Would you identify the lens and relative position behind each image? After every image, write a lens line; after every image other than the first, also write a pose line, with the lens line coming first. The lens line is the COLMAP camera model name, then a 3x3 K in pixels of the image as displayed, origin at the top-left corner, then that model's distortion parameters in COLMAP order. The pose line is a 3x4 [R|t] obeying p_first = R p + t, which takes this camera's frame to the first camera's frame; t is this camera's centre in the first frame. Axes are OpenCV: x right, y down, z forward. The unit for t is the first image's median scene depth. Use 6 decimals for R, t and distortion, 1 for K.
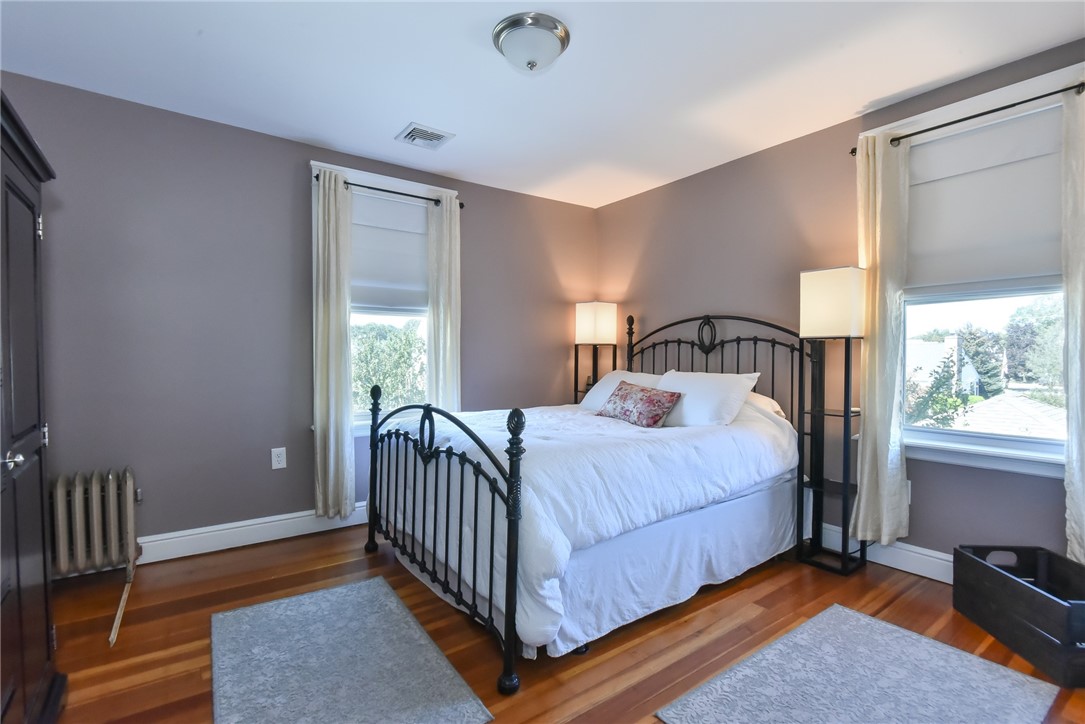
lens RADIAL K [[515.5, 0, 542.5], [0, 515.5, 365.7], [0, 0, 1]] dist [0.001292, -0.006375]
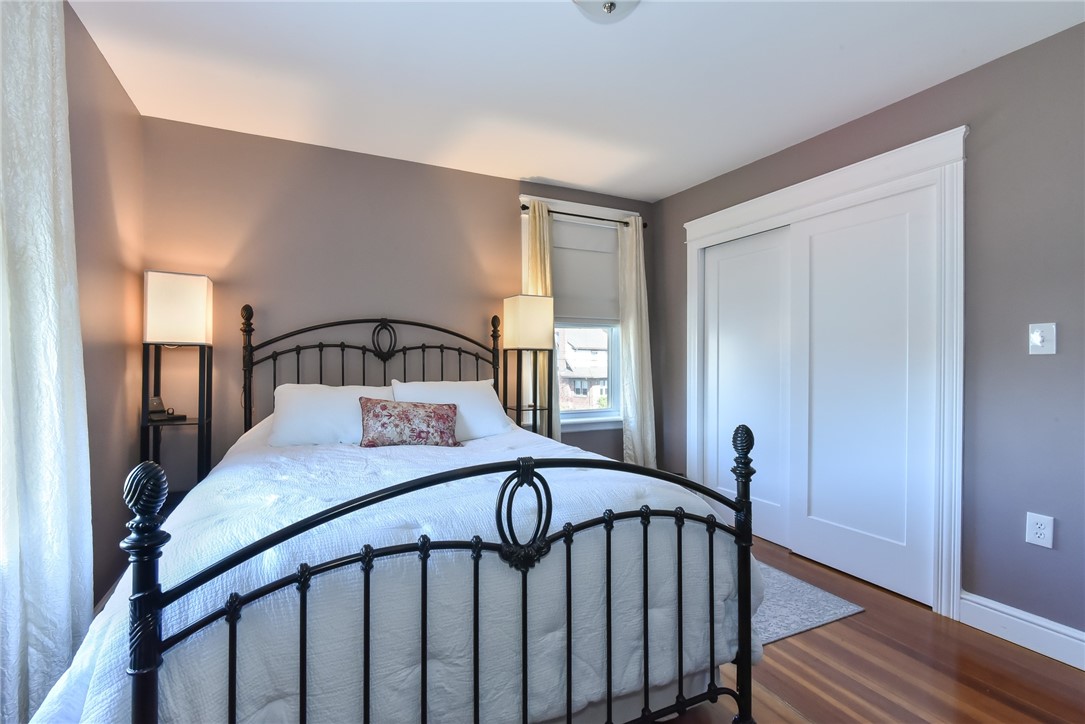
lens RADIAL K [[478.2, 0, 537.1], [0, 478.2, 371.3], [0, 0, 1]] dist [-0.000001, -0.000030]
pose [[0.190894, -0.023500, 0.981329, -0.474094], [0.013258, 0.999684, 0.021360, -0.019937], [-0.981521, 0.008933, 0.191145, 0.594926]]
